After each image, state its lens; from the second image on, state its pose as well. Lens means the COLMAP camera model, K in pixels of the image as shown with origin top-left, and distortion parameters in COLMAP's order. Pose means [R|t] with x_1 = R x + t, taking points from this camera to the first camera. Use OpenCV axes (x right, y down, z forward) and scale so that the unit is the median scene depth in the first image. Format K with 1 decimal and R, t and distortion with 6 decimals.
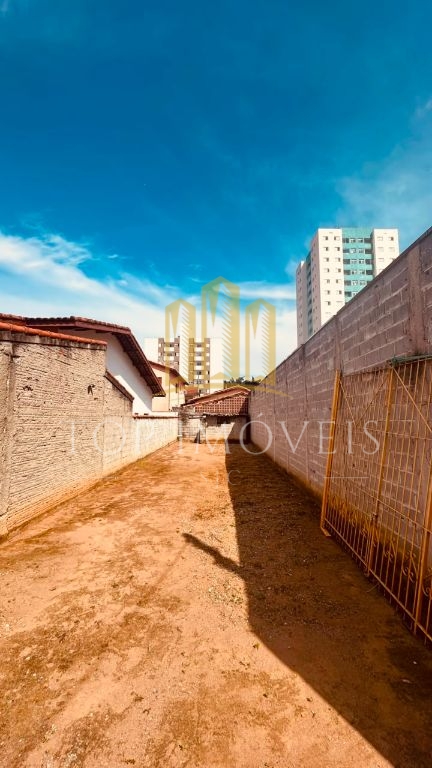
lens RADIAL K [[300.8, 0, 219.1], [0, 300.8, 388.2], [0, 0, 1]] dist [0.001467, 0.000707]
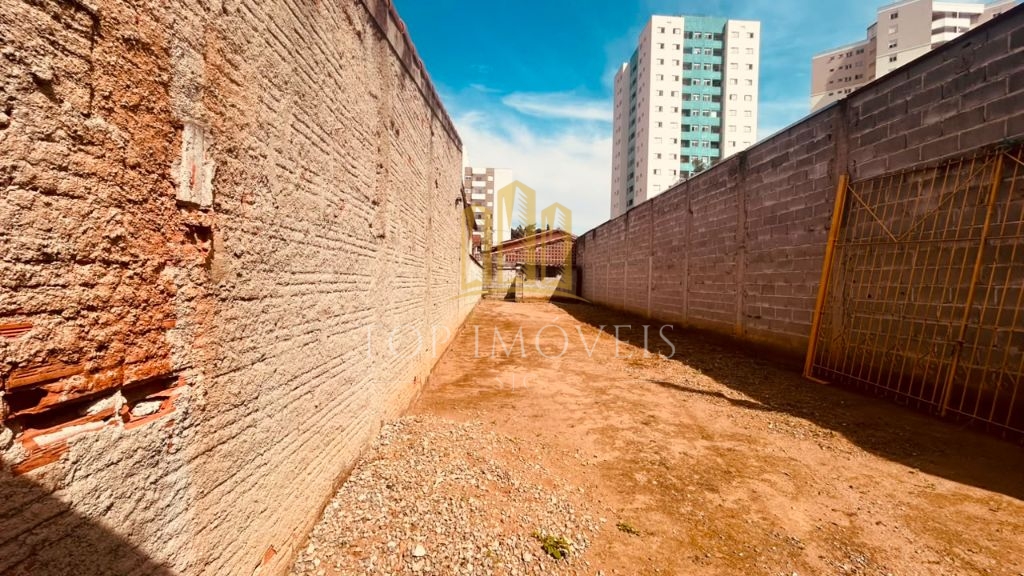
lens RADIAL K [[400.7, 0, 513.7], [0, 400.7, 287.7], [0, 0, 1]] dist [0.000293, 0.000651]
pose [[0.998376, 0.020058, 0.053318, -0.296529], [-0.026097, 0.993011, 0.115099, 0.078203], [-0.050637, -0.116304, 0.991922, 0.011853]]
